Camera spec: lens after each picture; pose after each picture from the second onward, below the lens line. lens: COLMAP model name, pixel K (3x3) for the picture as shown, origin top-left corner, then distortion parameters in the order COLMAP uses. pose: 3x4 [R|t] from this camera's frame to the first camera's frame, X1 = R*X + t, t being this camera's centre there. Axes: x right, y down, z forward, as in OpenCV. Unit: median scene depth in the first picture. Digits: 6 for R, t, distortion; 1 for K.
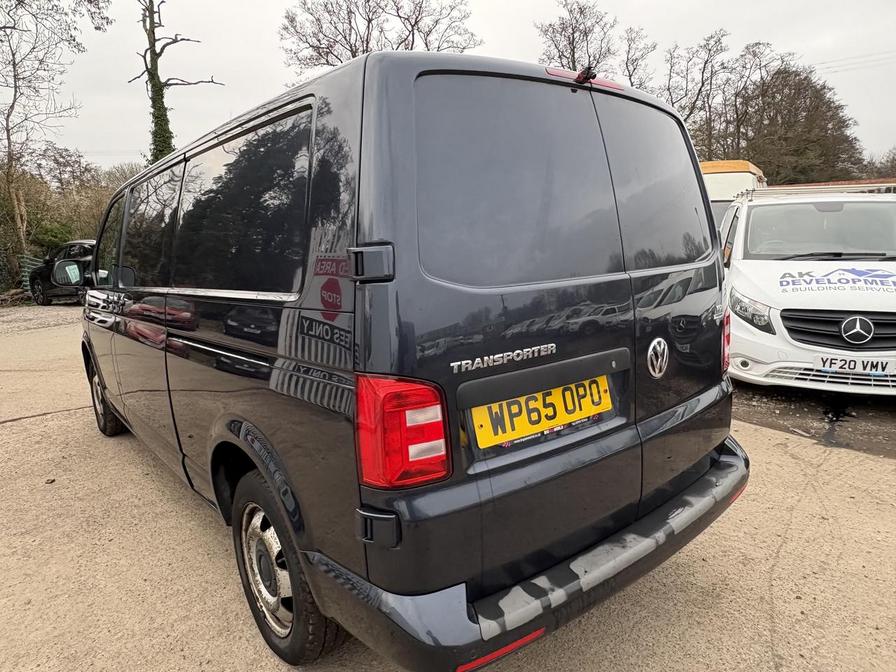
lens RADIAL K [[573.6, 0, 450.0], [0, 573.6, 329.6], [0, 0, 1]] dist [0.002681, -0.002113]
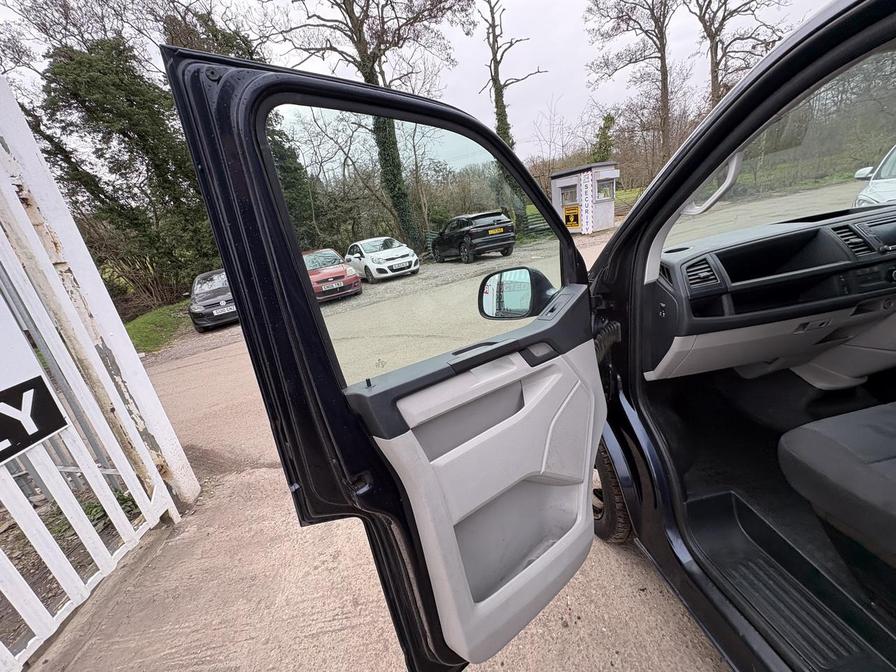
lens RADIAL K [[356.5, 0, 448.3], [0, 356.5, 337.4], [0, 0, 1]] dist [0.000585, 0.000083]
pose [[0.838533, 0.065665, -0.540879, -0.089584], [0.050289, 0.979146, 0.196835, -0.018855], [0.542525, -0.192253, 0.817744, 0.106206]]
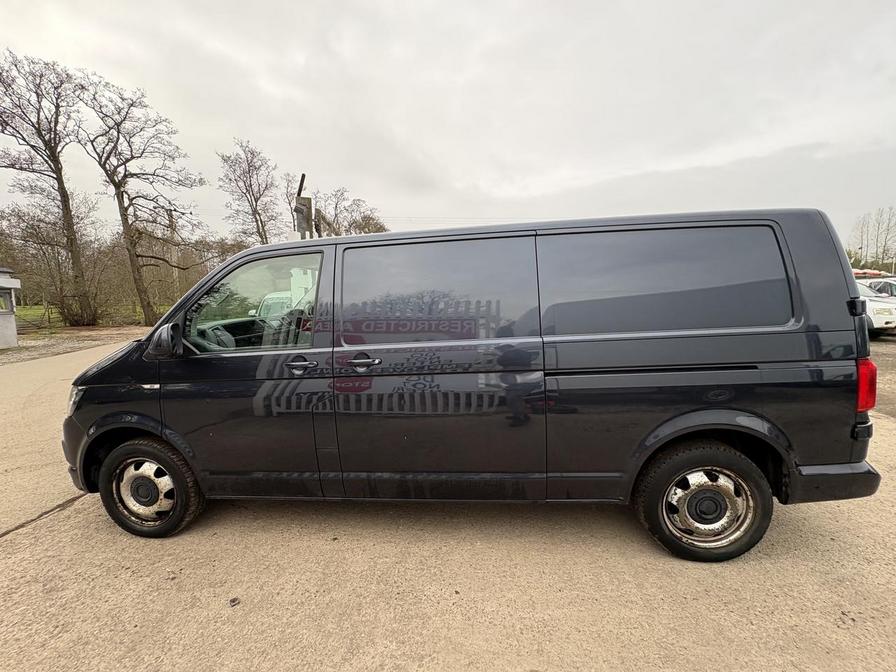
lens RADIAL K [[356.5, 0, 448.0], [0, 356.5, 334.4], [0, 0, 1]] dist [0.000585, 0.000083]
pose [[0.719340, -0.054235, 0.692537, -0.108131], [0.107965, 0.993562, -0.034333, -0.007073], [-0.686217, 0.099467, 0.720564, 0.054645]]
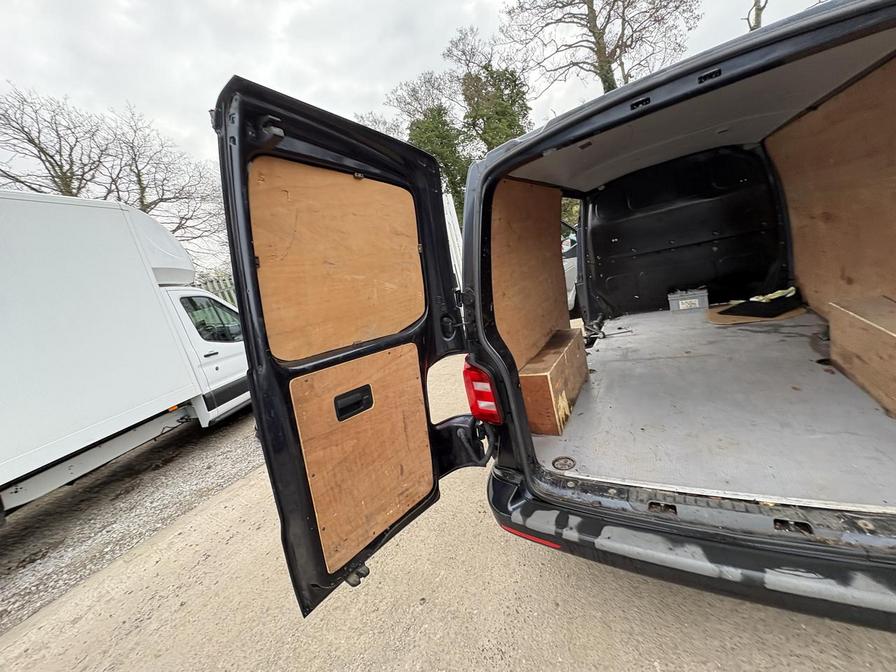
lens RADIAL K [[356.5, 0, 448.1], [0, 356.5, 333.0], [0, 0, 1]] dist [0.000585, 0.000083]
pose [[0.349369, 0.158080, -0.923554, 0.045226], [0.082275, 0.976683, 0.198298, -0.011790], [0.933366, -0.145264, 0.328217, 0.028566]]
